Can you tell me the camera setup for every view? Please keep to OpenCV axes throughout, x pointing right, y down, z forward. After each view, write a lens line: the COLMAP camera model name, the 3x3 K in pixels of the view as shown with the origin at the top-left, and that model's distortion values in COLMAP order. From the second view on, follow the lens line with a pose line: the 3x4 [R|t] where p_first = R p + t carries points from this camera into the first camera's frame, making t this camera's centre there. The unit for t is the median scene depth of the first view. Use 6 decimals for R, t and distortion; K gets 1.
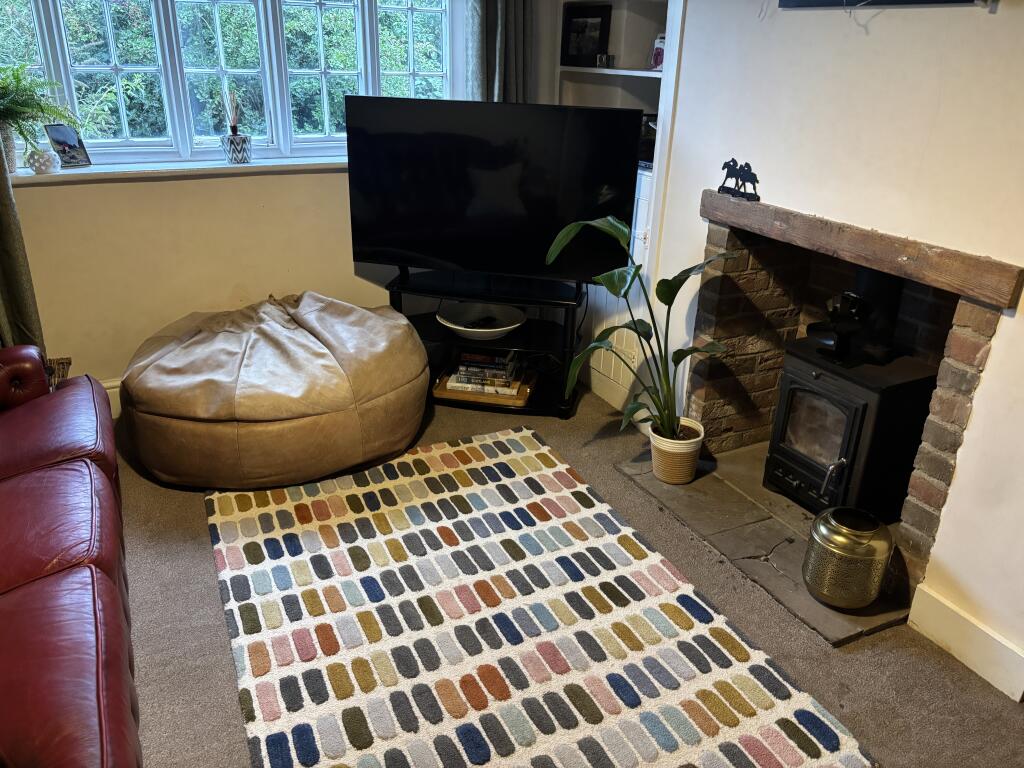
lens RADIAL K [[800.7, 0, 512.0], [0, 800.7, 384.0], [0, 0, 1]] dist [0.145940, -0.155499]
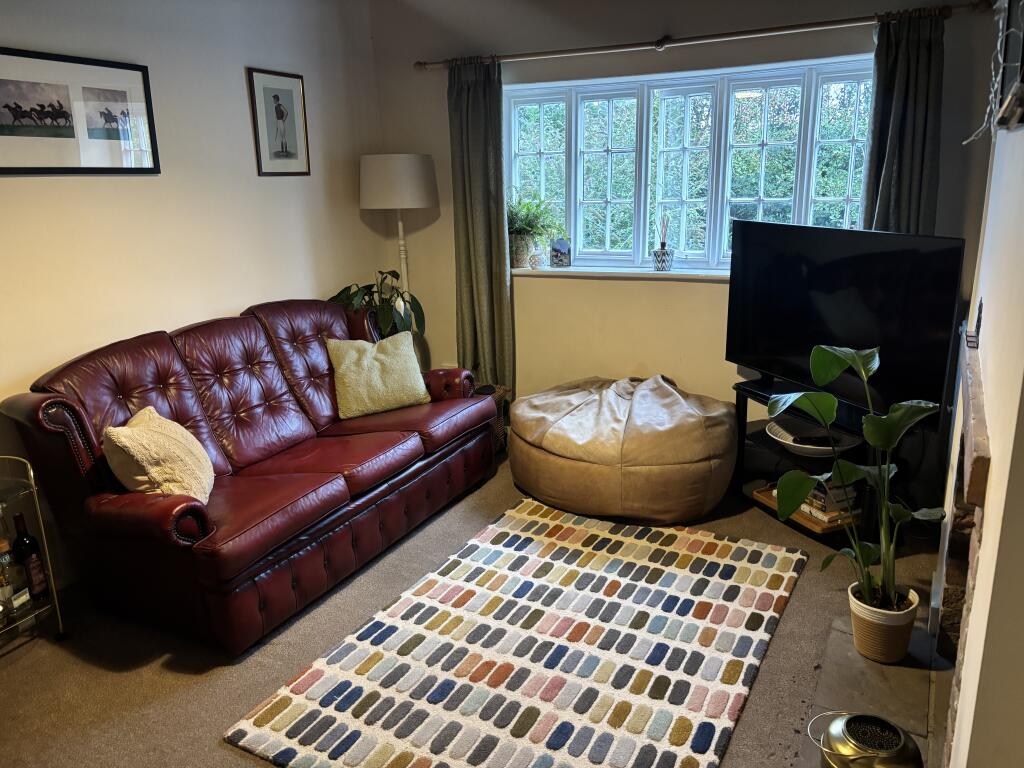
lens RADIAL K [[800.7, 0, 512.0], [0, 800.7, 384.0], [0, 0, 1]] dist [0.145940, -0.155499]
pose [[0.579030, 0.186413, -0.793710, 0.704302], [-0.289505, 0.957080, 0.013582, -0.065261], [0.762176, 0.221918, 0.608145, 0.122292]]
